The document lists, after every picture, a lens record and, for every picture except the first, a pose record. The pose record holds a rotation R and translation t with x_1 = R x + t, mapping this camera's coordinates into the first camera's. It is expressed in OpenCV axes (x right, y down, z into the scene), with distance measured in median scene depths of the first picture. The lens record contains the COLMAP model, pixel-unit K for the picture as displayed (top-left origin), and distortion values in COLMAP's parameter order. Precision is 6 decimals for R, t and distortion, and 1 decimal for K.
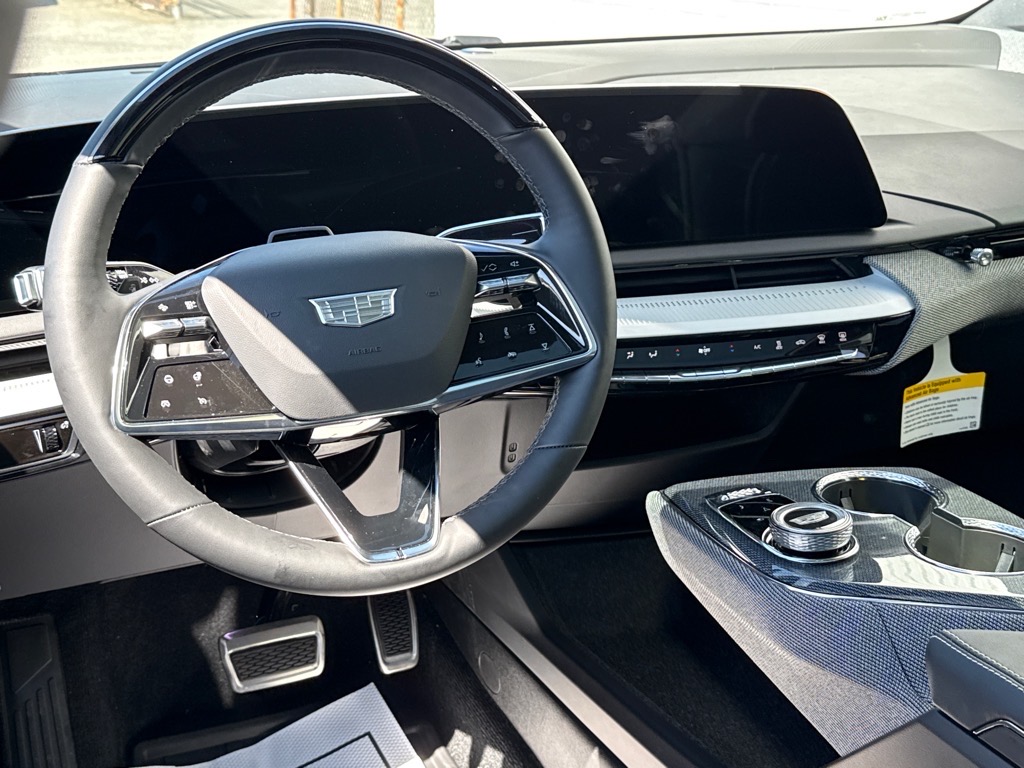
lens RADIAL K [[1357.5, 0, 512.0], [0, 1357.5, 384.0], [0, 0, 1]] dist [0.124514, -0.020444]
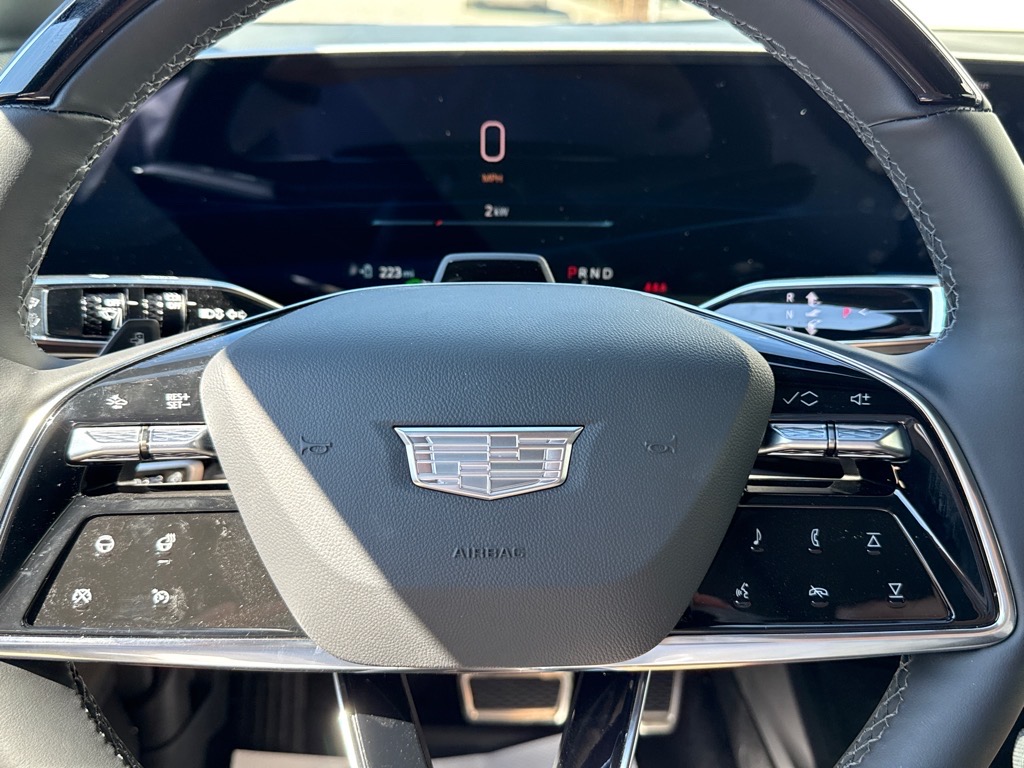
lens RADIAL K [[898.6, 0, 536.9], [0, 898.6, 390.2], [0, 0, 1]] dist [0.213306, -0.441246]
pose [[0.932090, 0.179278, -0.314750, -0.003163], [-0.146712, 0.981316, 0.124480, -0.115913], [0.331185, -0.069849, 0.940977, 0.676901]]
